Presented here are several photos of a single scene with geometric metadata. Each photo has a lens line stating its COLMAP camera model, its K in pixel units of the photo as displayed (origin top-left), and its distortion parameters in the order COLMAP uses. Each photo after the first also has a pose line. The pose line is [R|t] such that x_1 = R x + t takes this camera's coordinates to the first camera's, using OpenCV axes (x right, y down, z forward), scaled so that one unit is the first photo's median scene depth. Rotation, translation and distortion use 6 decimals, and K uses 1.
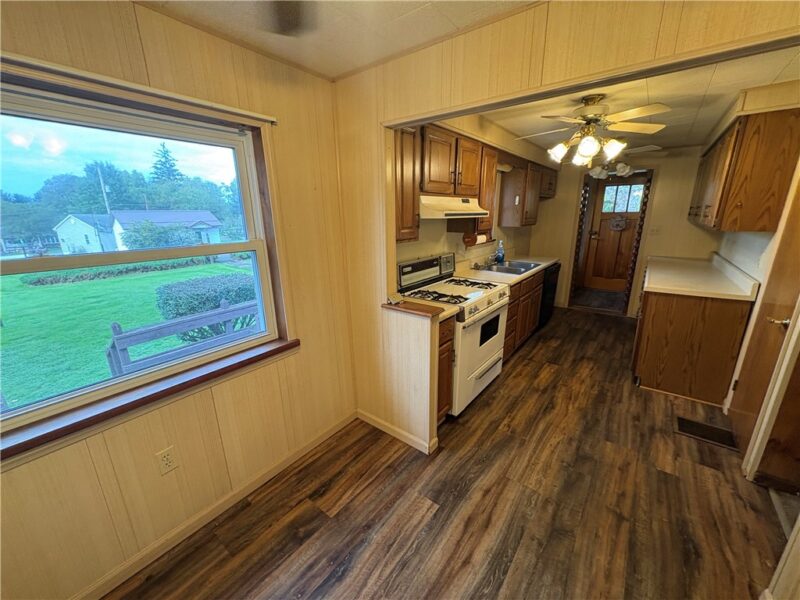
lens RADIAL K [[319.5, 0, 398.9], [0, 319.5, 301.2], [0, 0, 1]] dist [0.007677, -0.000171]
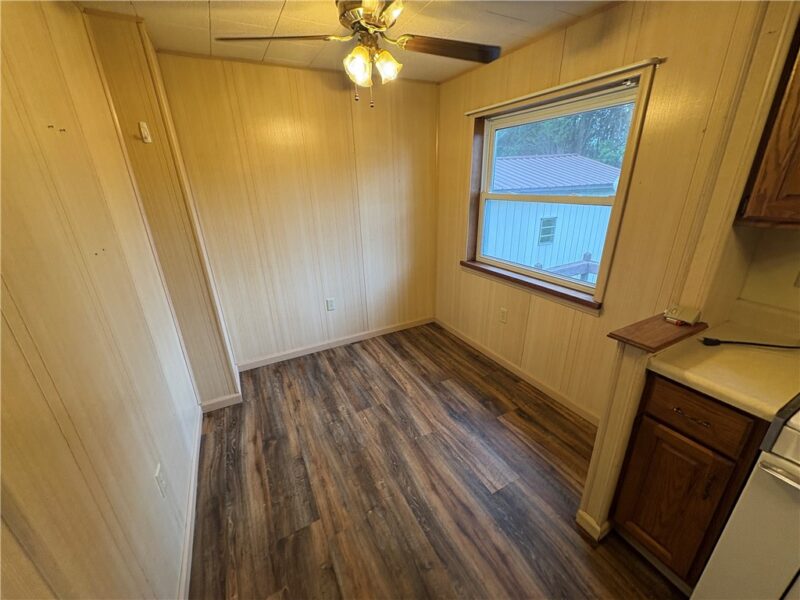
lens RADIAL K [[319.5, 0, 401.0], [0, 319.5, 301.1], [0, 0, 1]] dist [0.007677, -0.000171]
pose [[-0.413533, 0.346621, -0.841929, 0.919723], [-0.209853, 0.863518, 0.458584, -0.253578], [0.885975, 0.366321, -0.284354, 0.899072]]
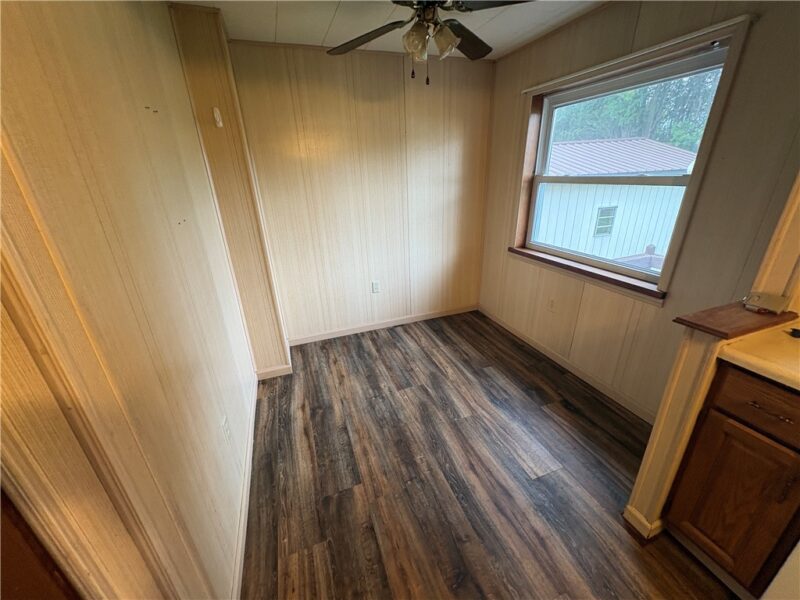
lens RADIAL K [[319.5, 0, 400.9], [0, 319.5, 300.8], [0, 0, 1]] dist [0.007677, -0.000171]
pose [[-0.530113, 0.347244, -0.773564, 0.956365], [-0.185792, 0.842563, 0.505538, -0.221011], [0.827322, 0.411714, -0.382138, 0.902419]]
